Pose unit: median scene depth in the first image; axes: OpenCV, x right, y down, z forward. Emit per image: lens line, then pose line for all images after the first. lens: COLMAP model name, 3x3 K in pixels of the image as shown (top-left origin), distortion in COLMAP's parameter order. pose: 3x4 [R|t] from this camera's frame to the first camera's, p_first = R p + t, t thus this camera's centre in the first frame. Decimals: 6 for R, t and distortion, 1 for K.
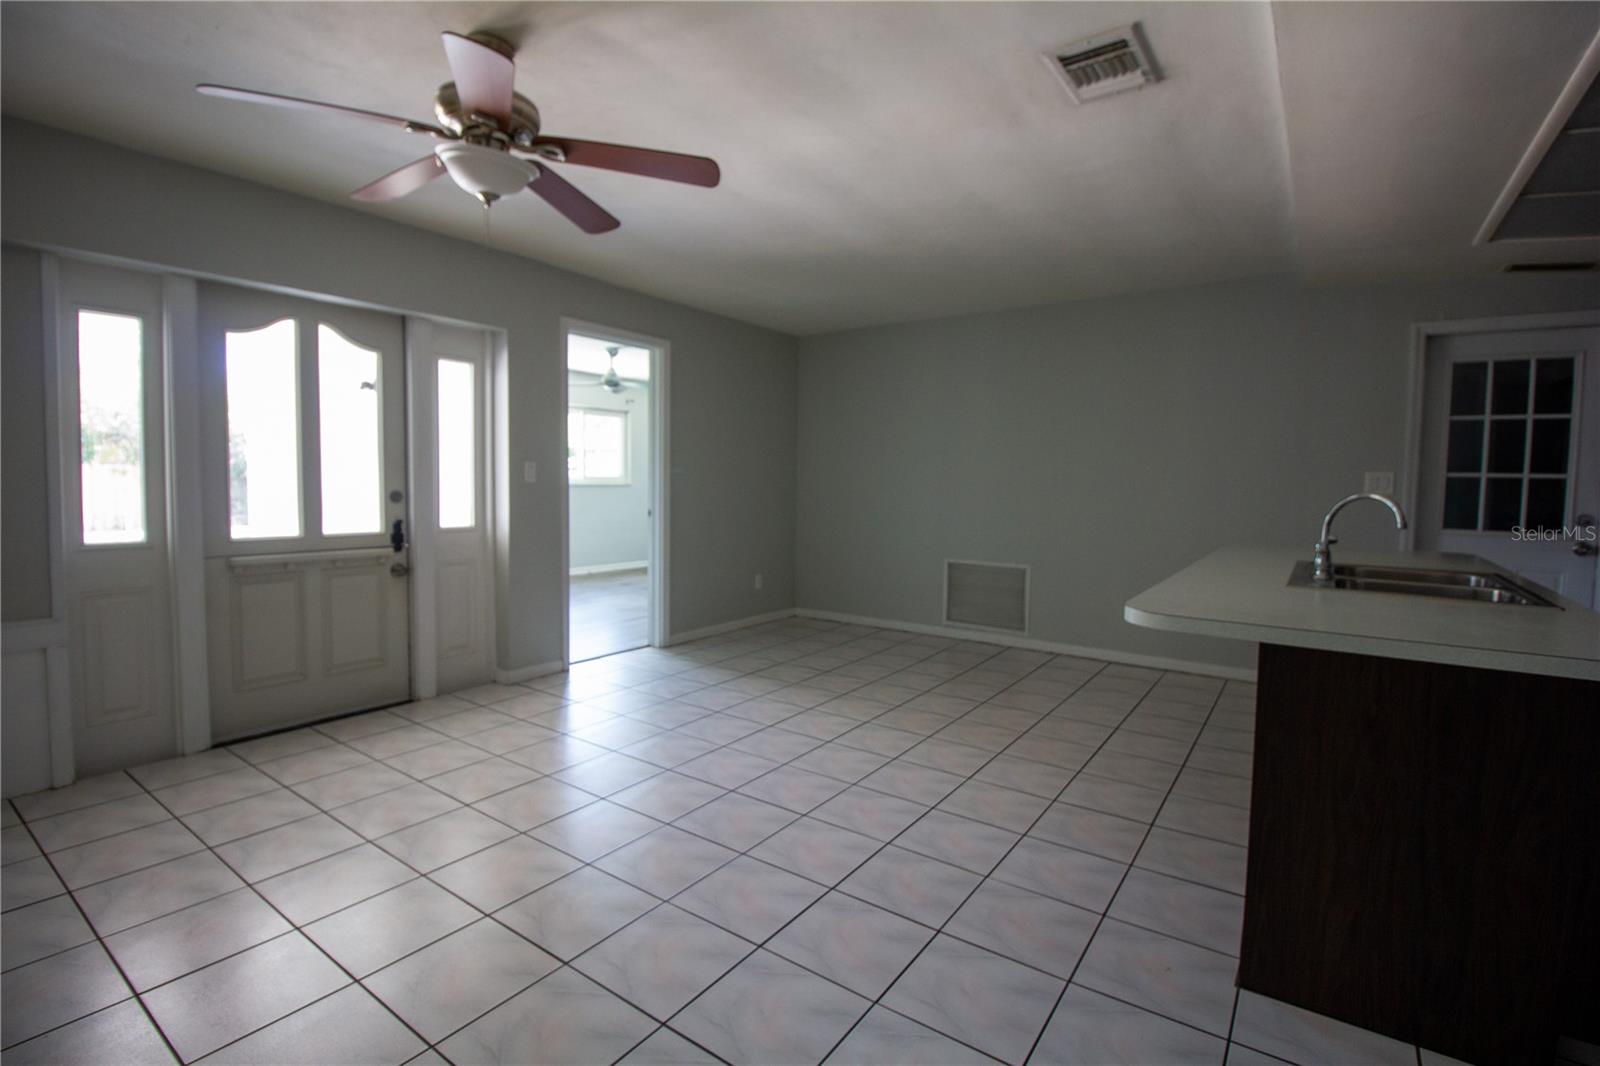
lens RADIAL K [[737.3, 0, 797.0], [0, 737.3, 518.4], [0, 0, 1]] dist [-0.002243, -0.012806]
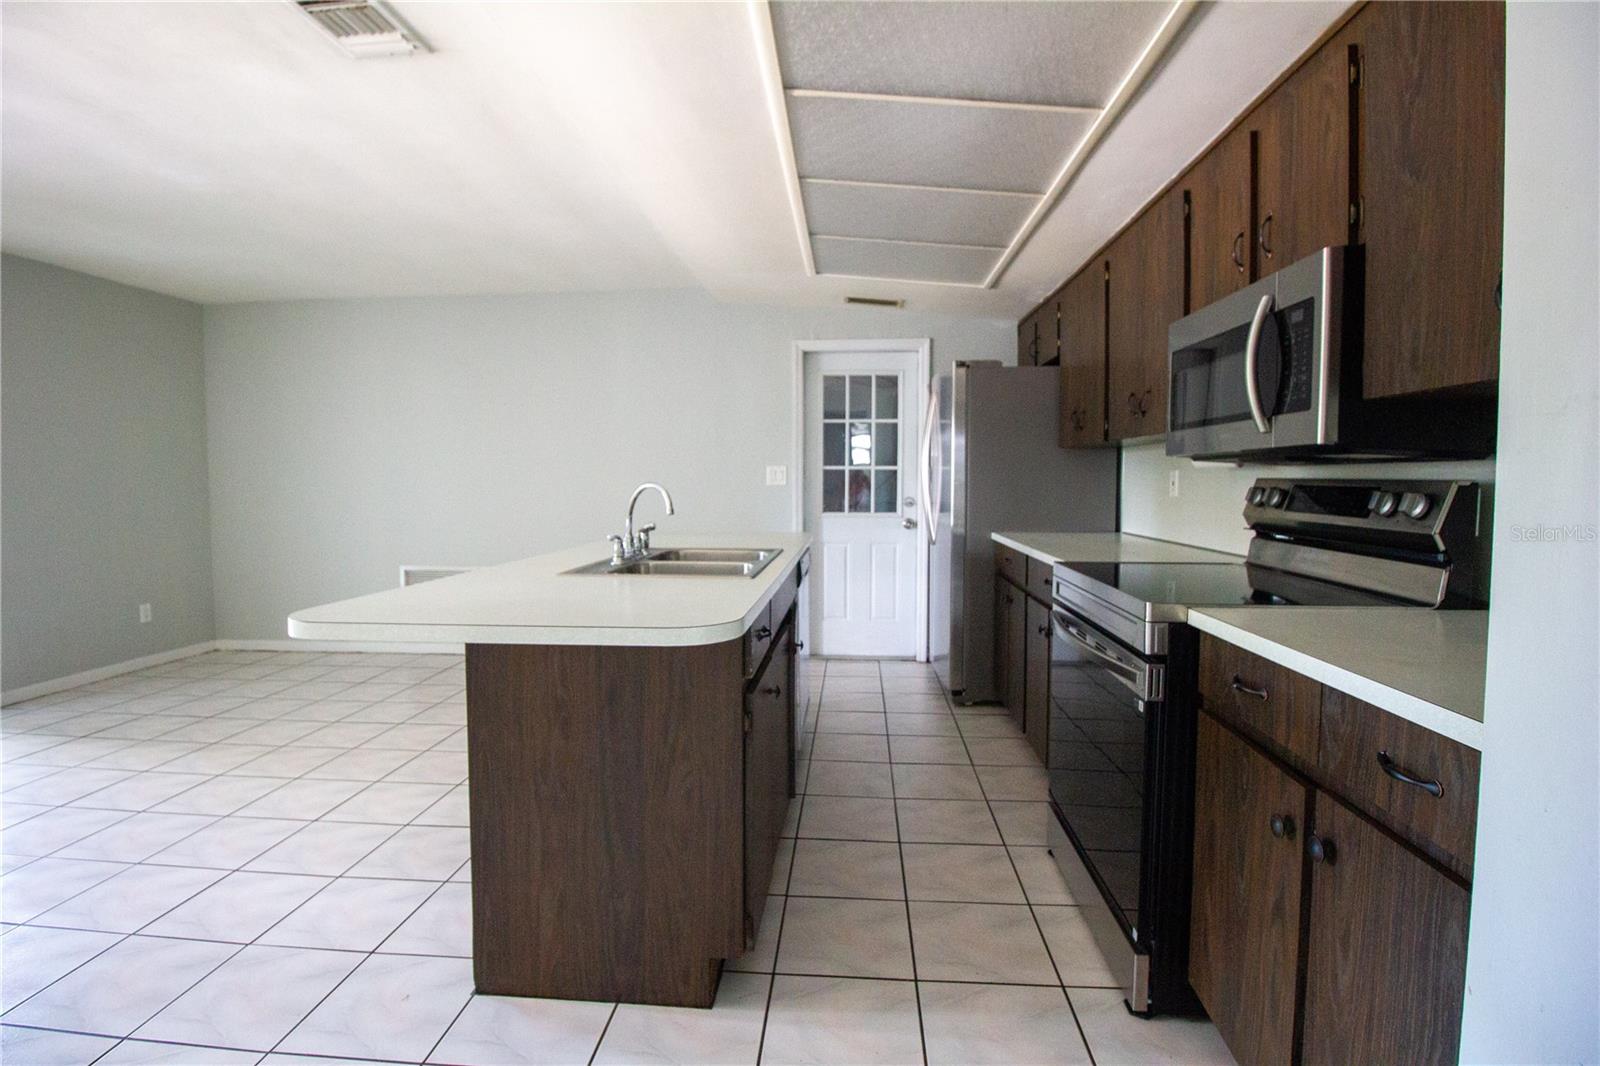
lens RADIAL K [[737.0, 0, 779.2], [0, 737.0, 516.2], [0, 0, 1]] dist [0.036043, -0.032039]
pose [[0.867107, -0.040597, 0.496466, 0.223010], [0.041948, 0.999084, 0.008432, 0.007393], [-0.496353, 0.013514, 0.868015, -0.029631]]
